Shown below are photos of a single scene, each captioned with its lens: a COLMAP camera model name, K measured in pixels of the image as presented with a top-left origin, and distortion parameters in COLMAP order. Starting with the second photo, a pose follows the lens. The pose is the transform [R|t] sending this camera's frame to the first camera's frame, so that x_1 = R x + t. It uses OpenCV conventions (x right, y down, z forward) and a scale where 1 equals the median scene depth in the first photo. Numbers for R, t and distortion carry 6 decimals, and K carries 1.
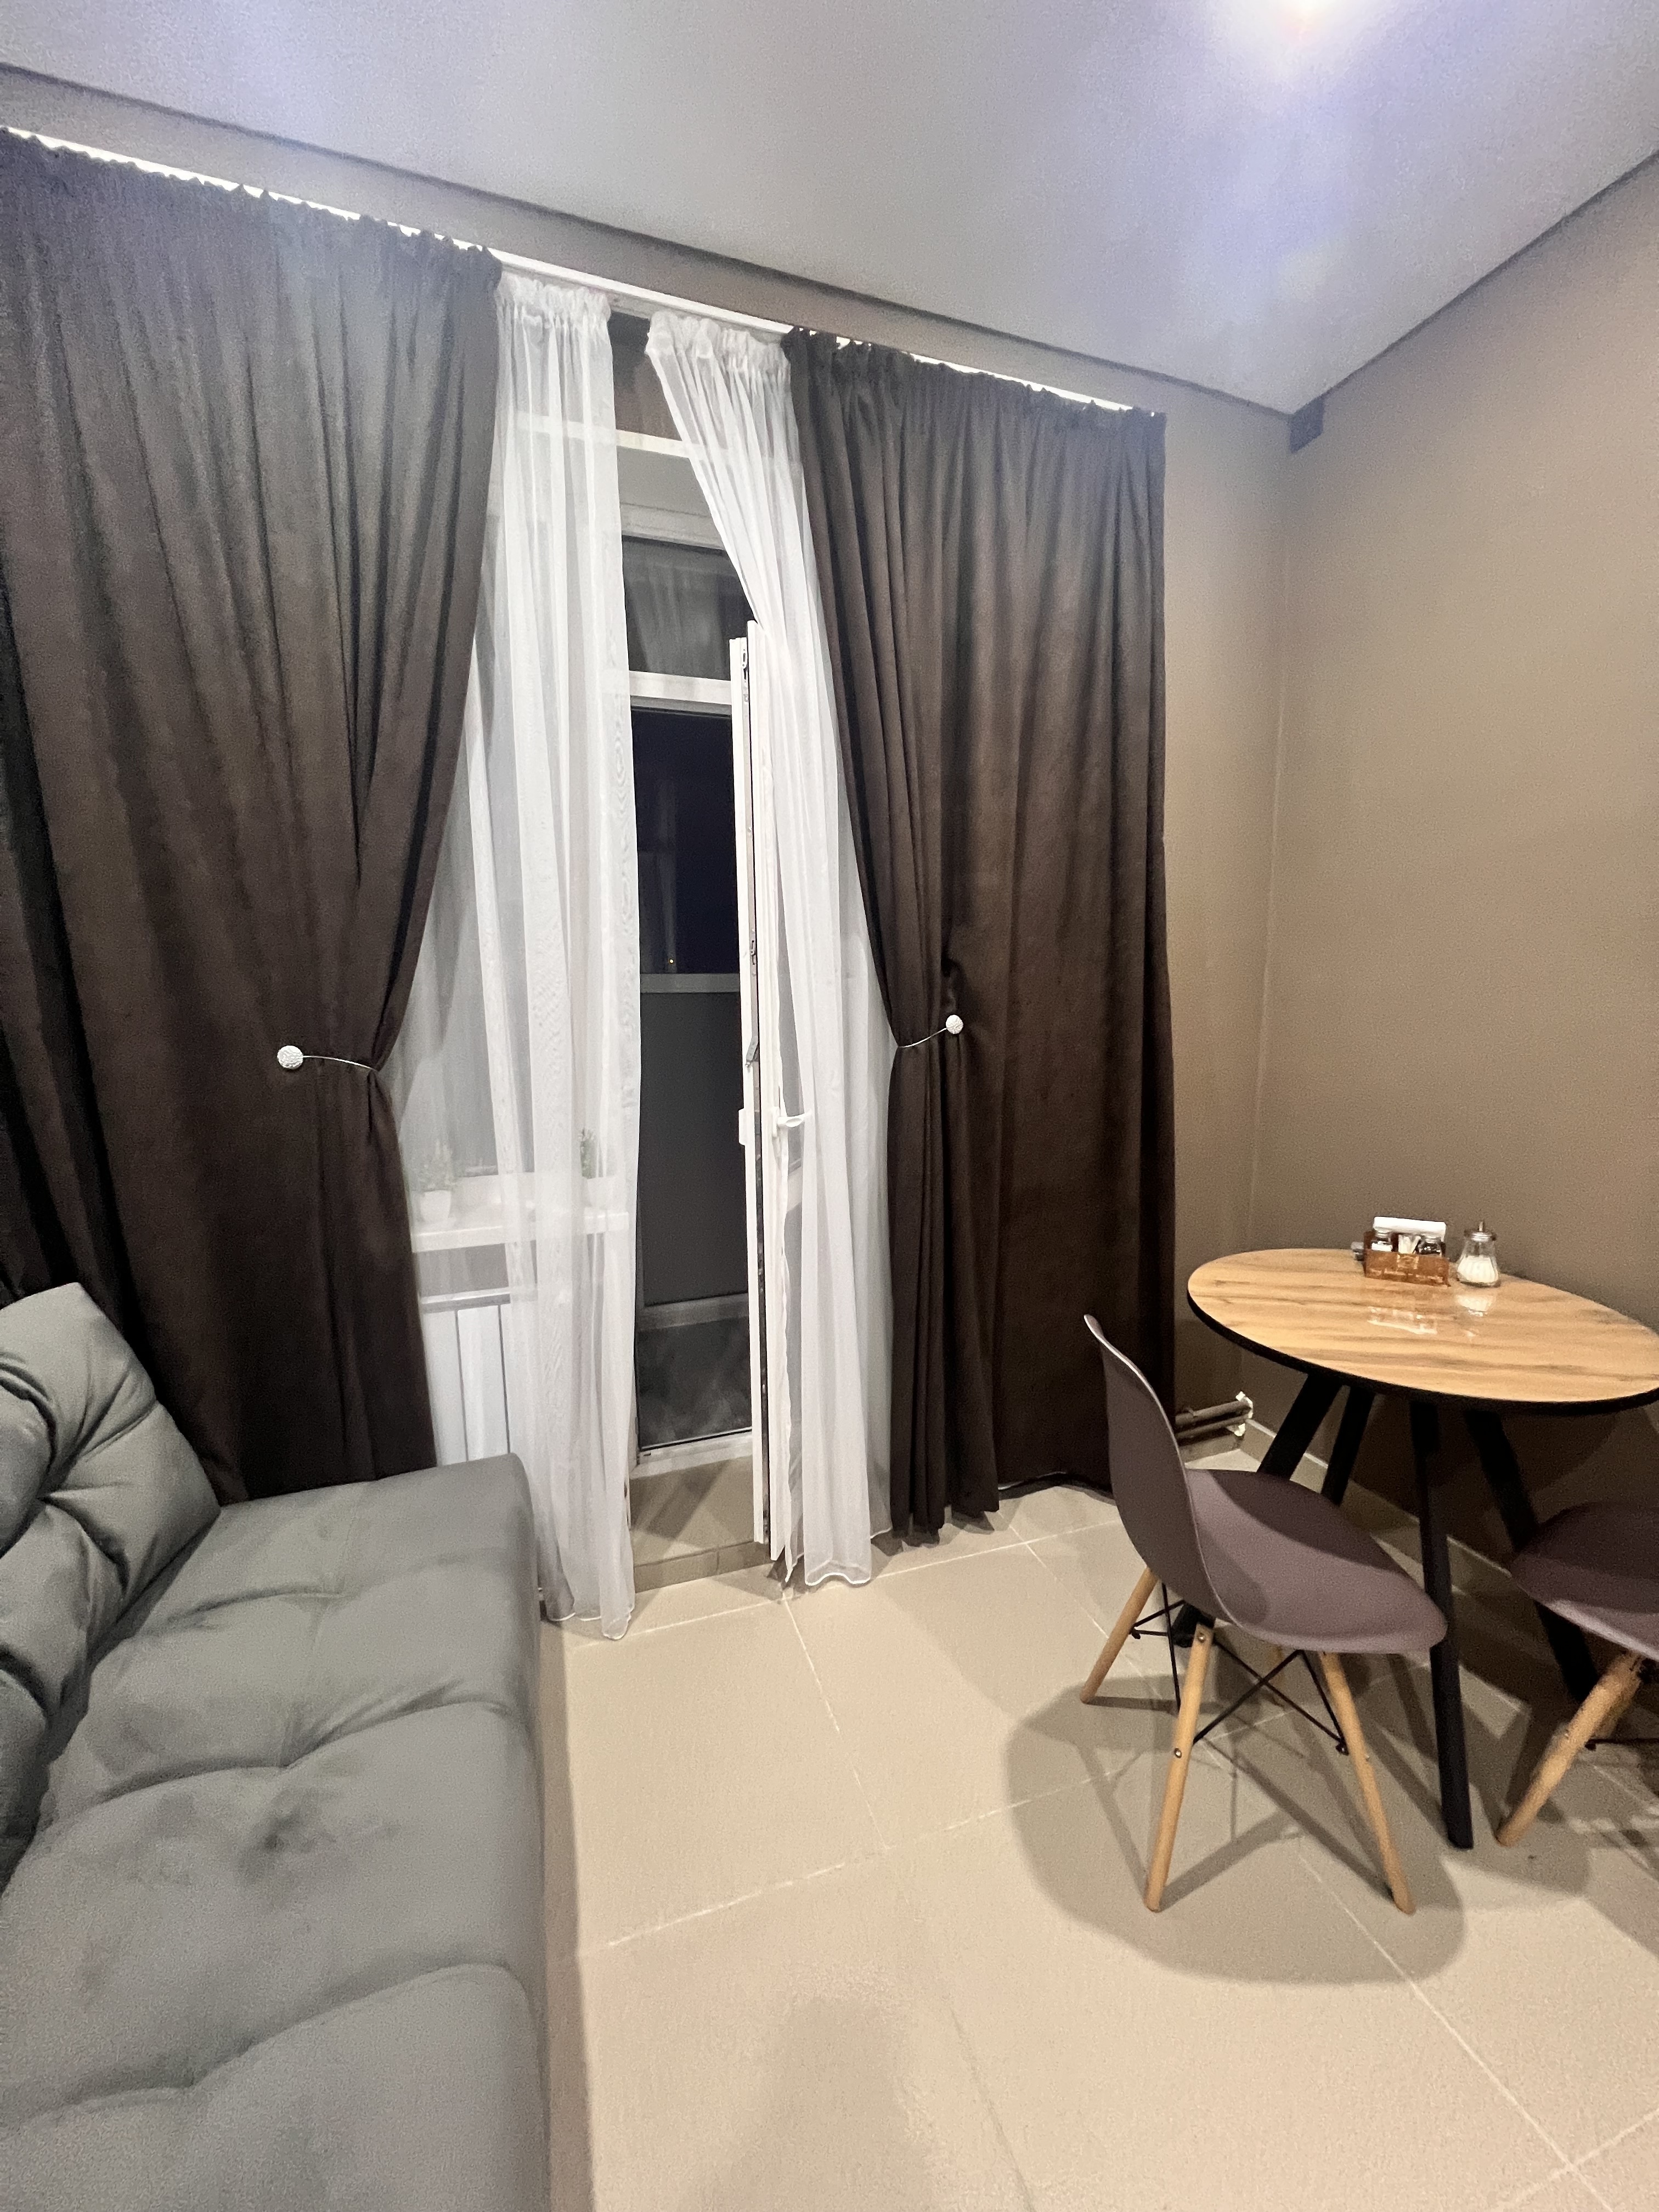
lens RADIAL K [[885.8, 0, 869.9], [0, 885.8, 1097.4], [0, 0, 1]] dist [-0.005098, 0.000786]
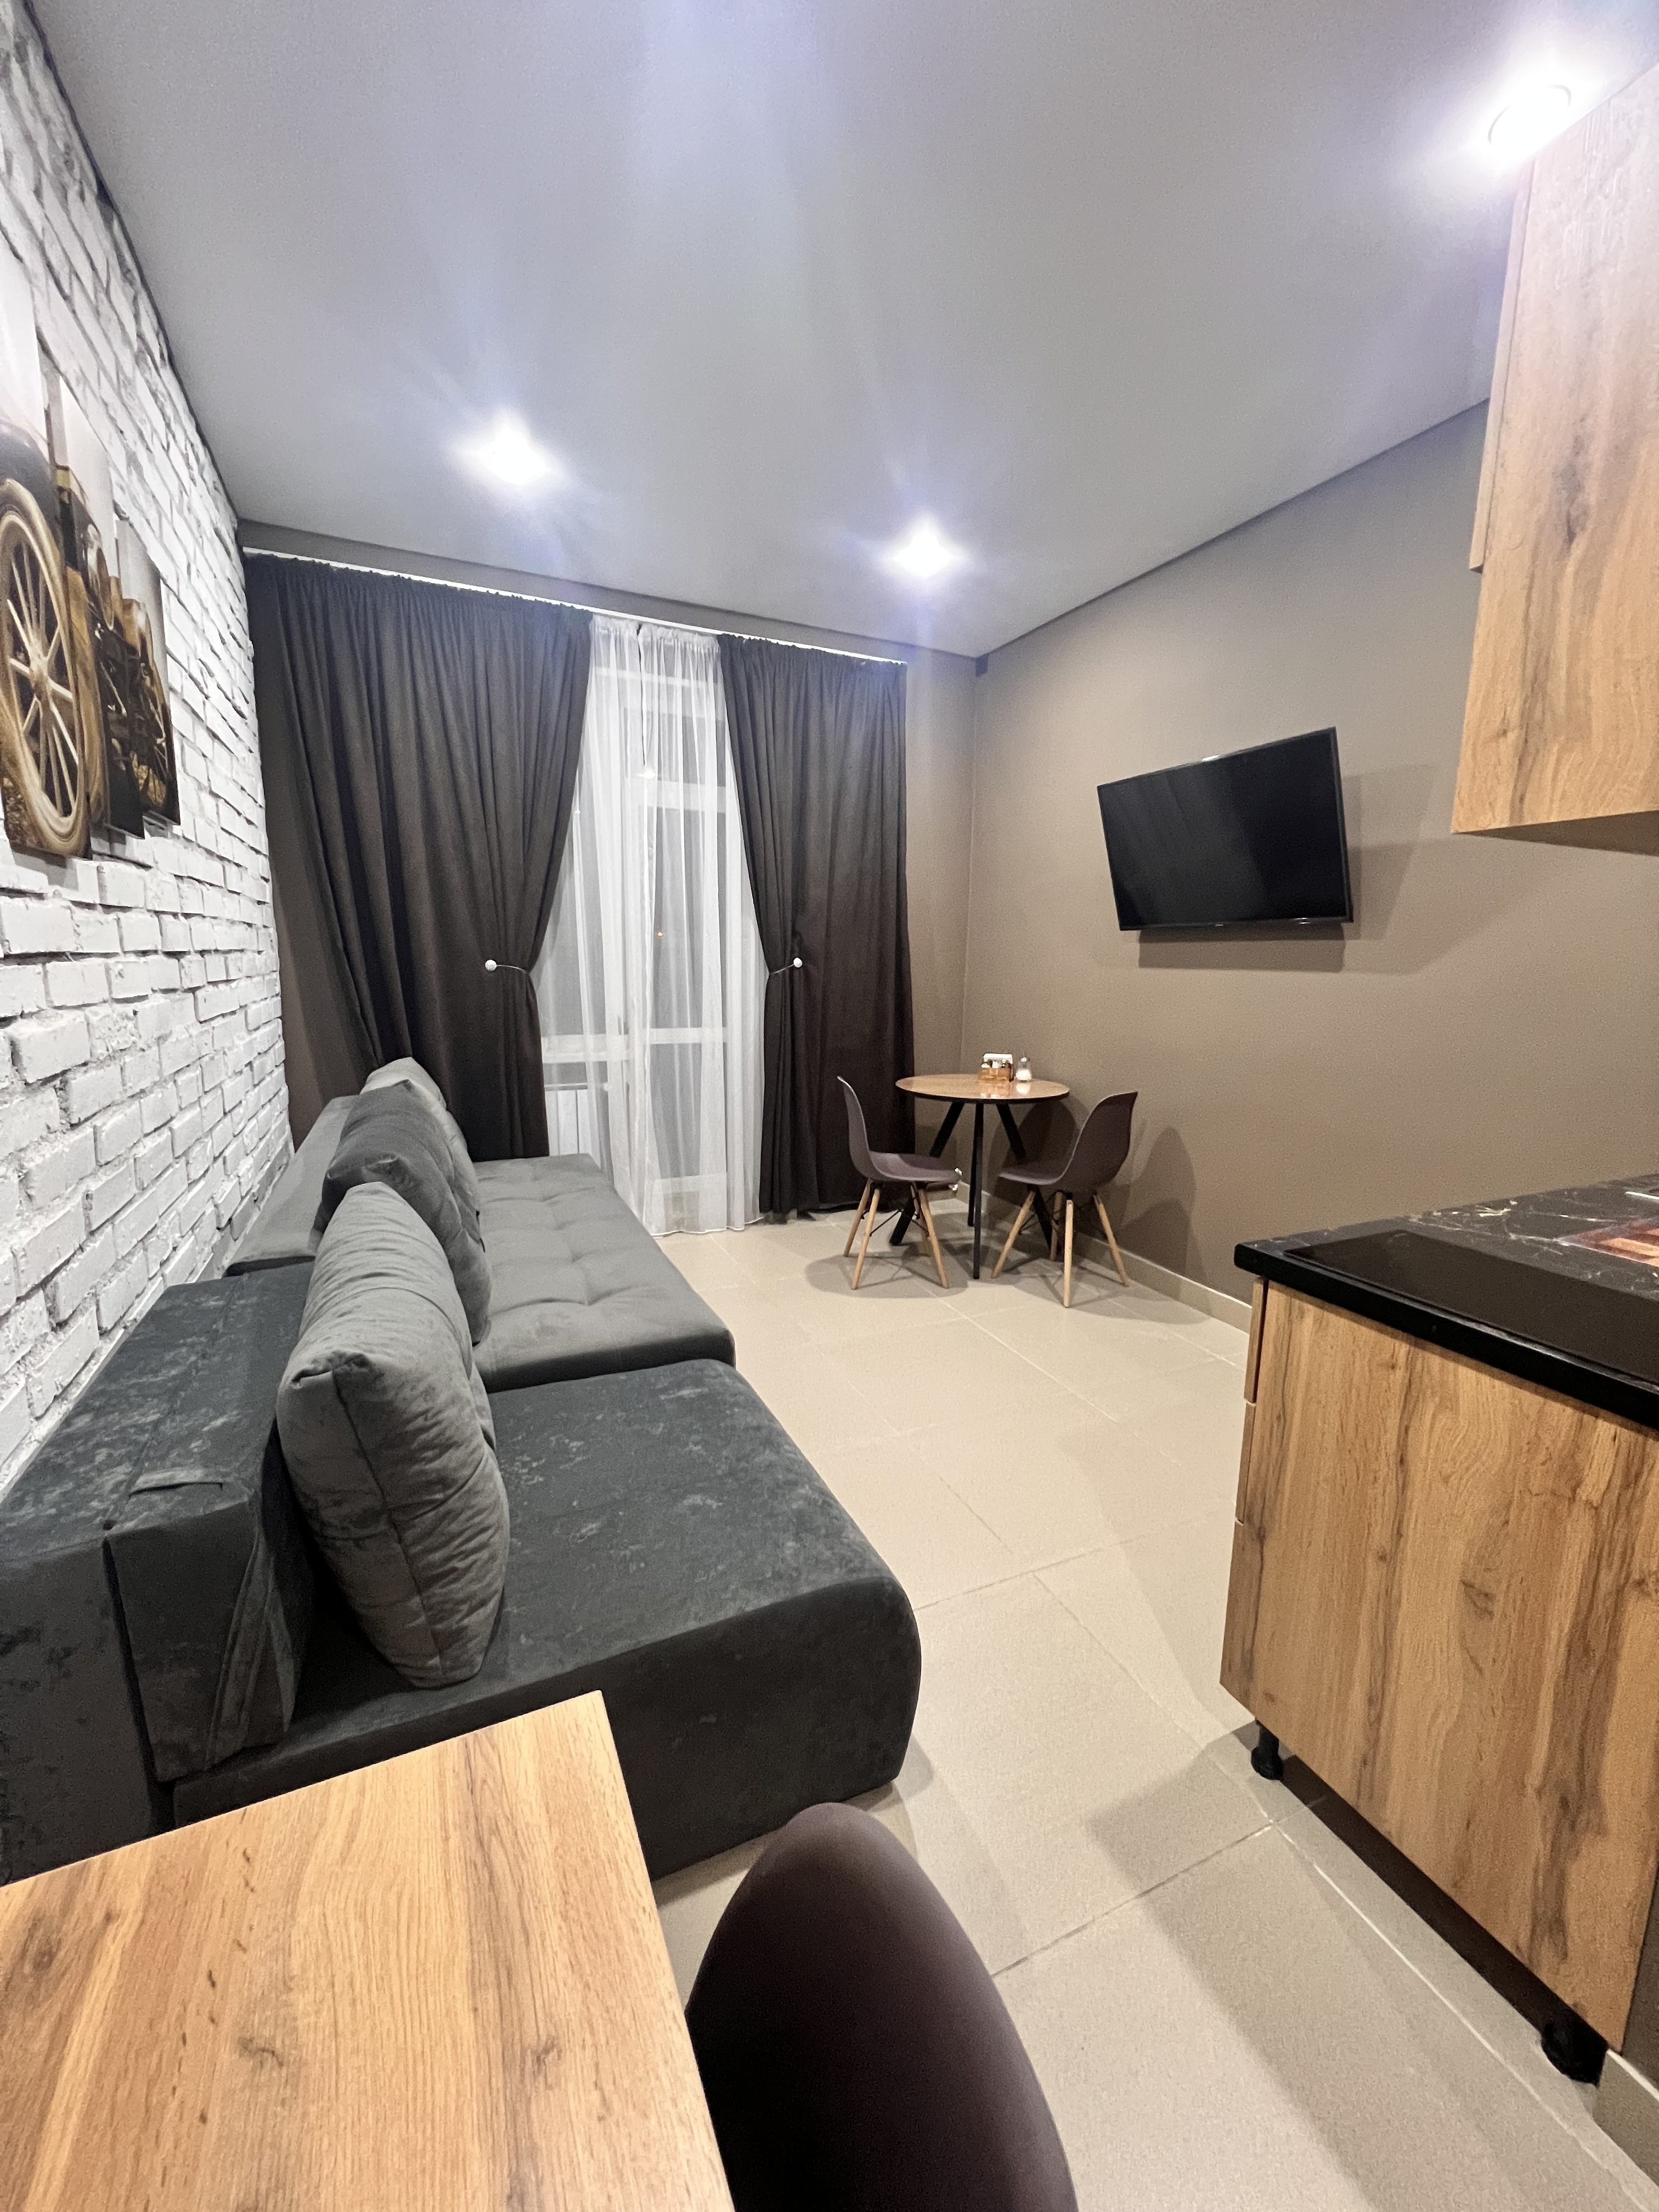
lens RADIAL K [[885.8, 0, 840.7], [0, 885.8, 1099.2], [0, 0, 1]] dist [-0.005098, 0.000786]
pose [[0.996754, 0.013799, 0.079318, 0.044532], [-0.016034, 0.999490, 0.027607, 0.199381], [-0.078897, -0.028790, 0.996467, -1.198512]]
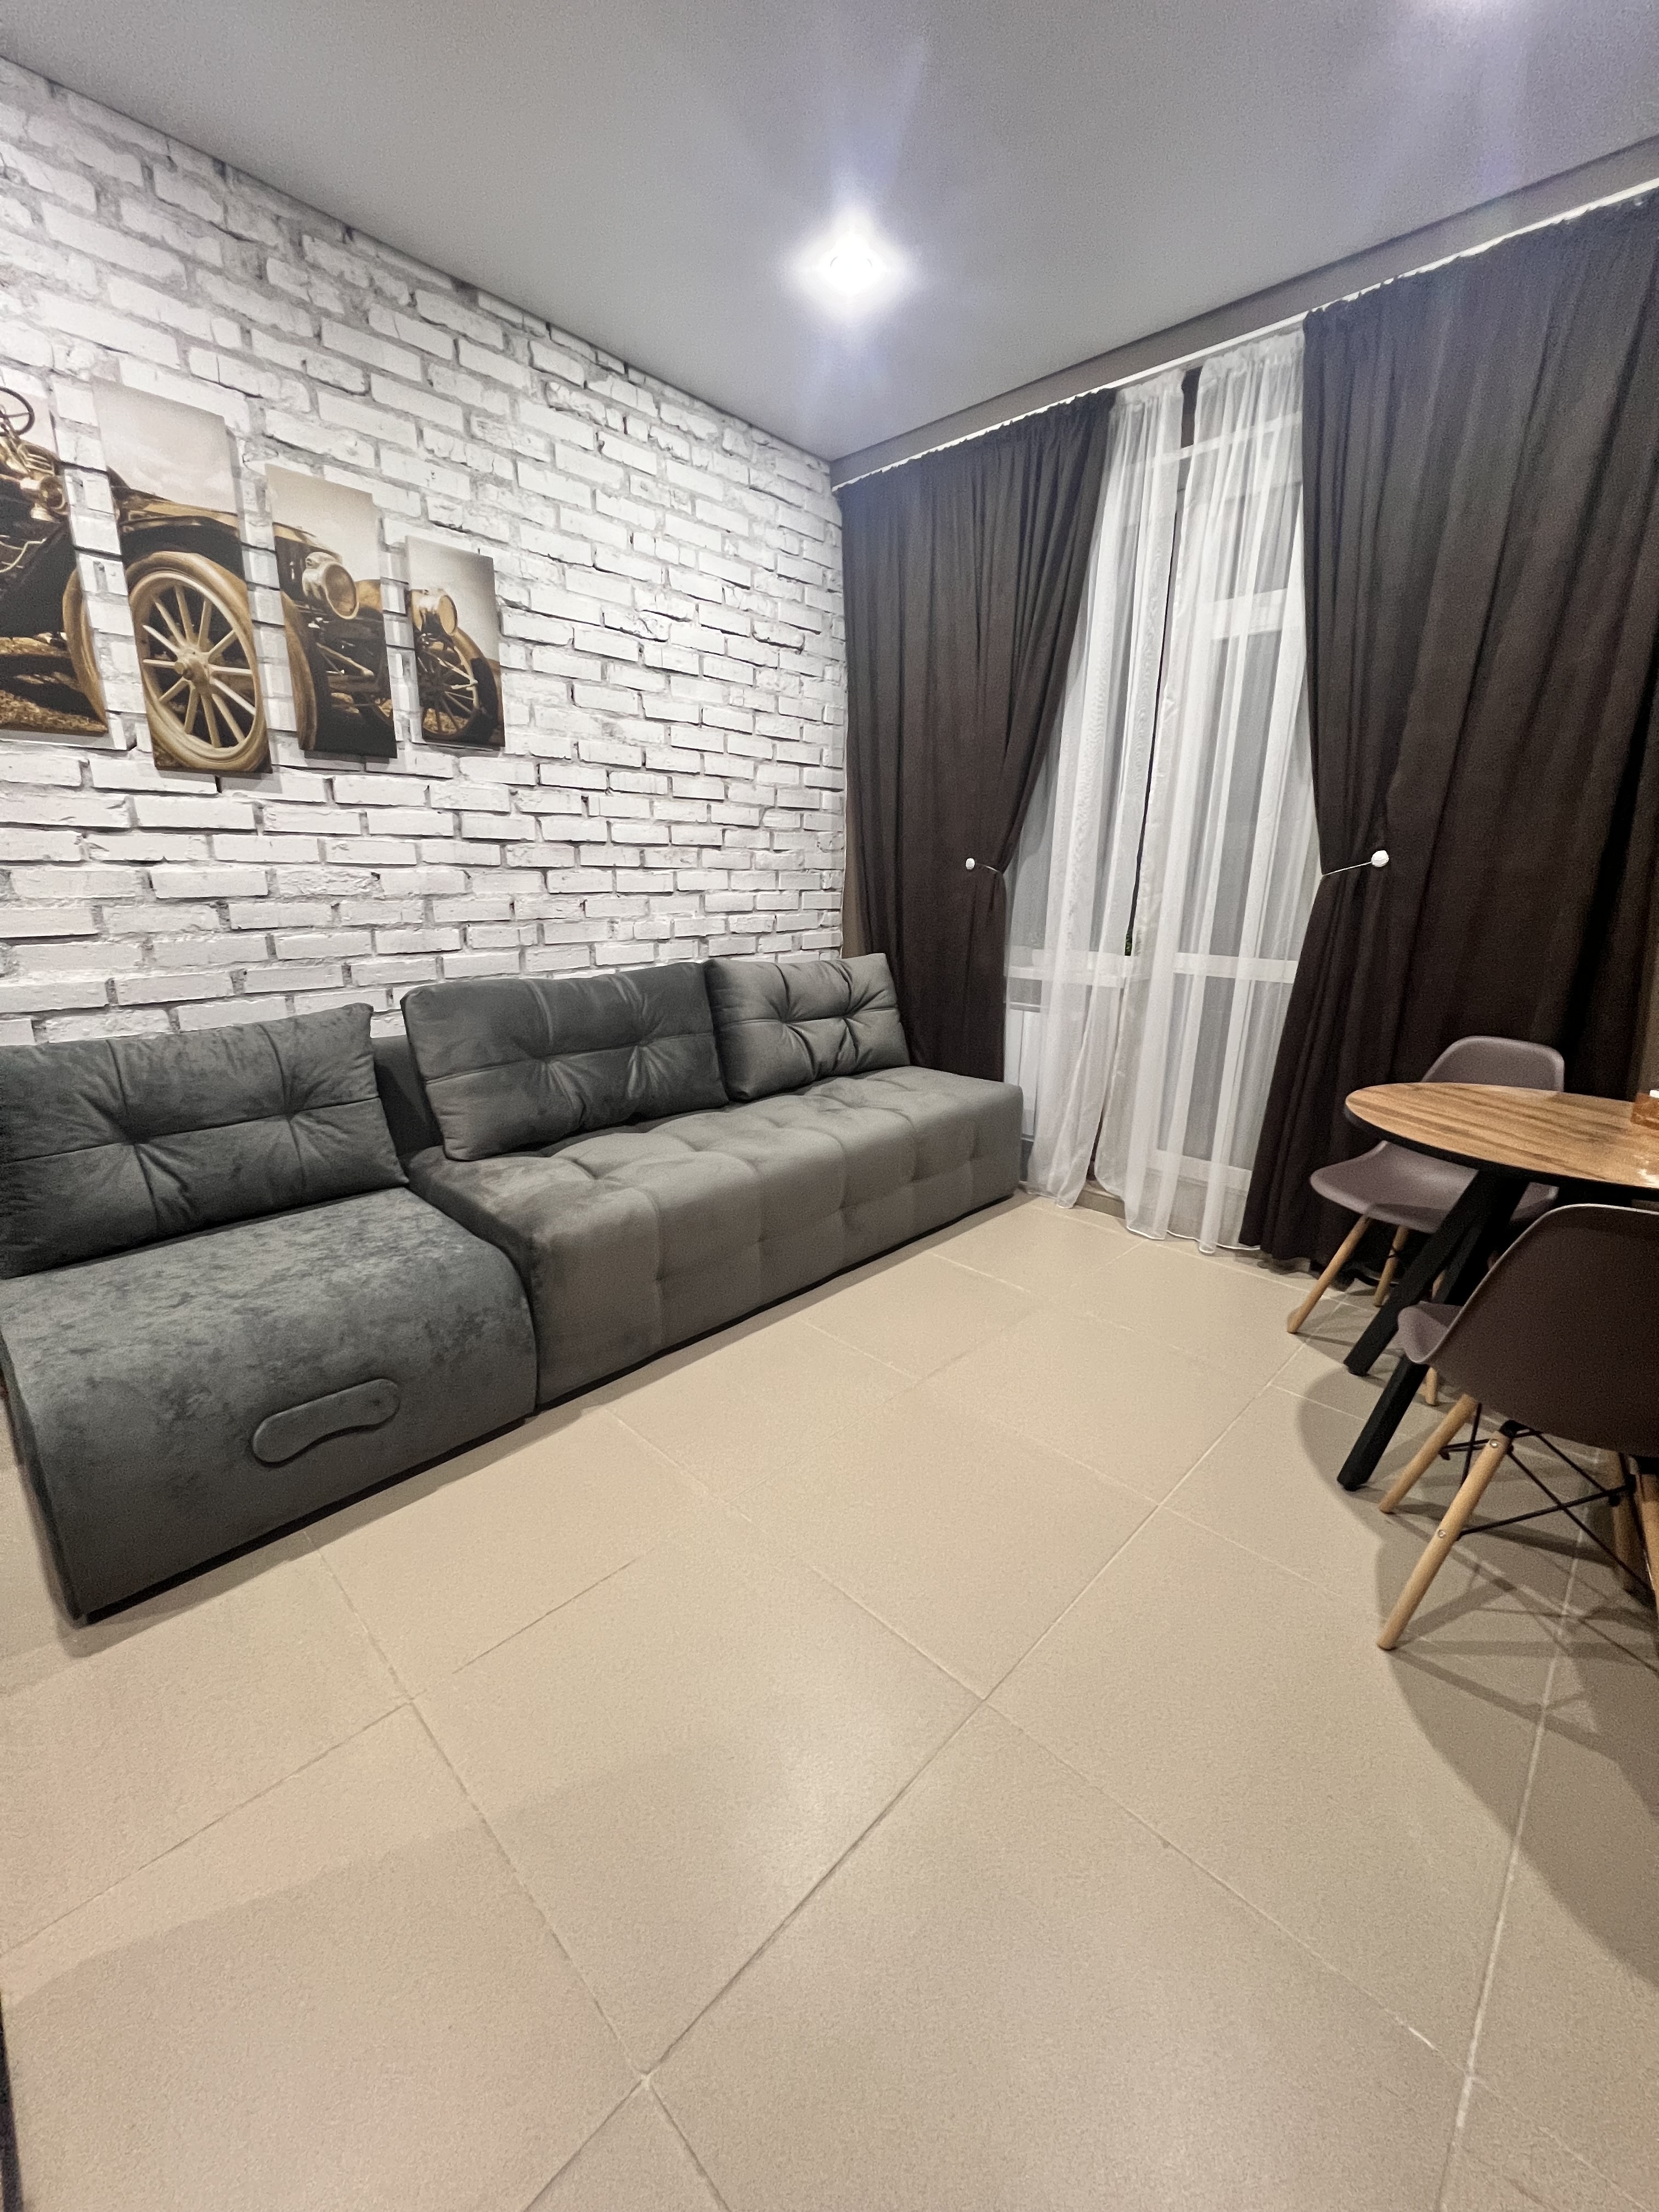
lens RADIAL K [[885.8, 0, 812.7], [0, 885.8, 1098.1], [0, 0, 1]] dist [-0.005098, 0.000786]
pose [[0.427873, 0.243976, -0.870288, 1.035461], [-0.139182, 0.969180, 0.203271, 0.107920], [0.893058, 0.034154, 0.448643, -0.219912]]
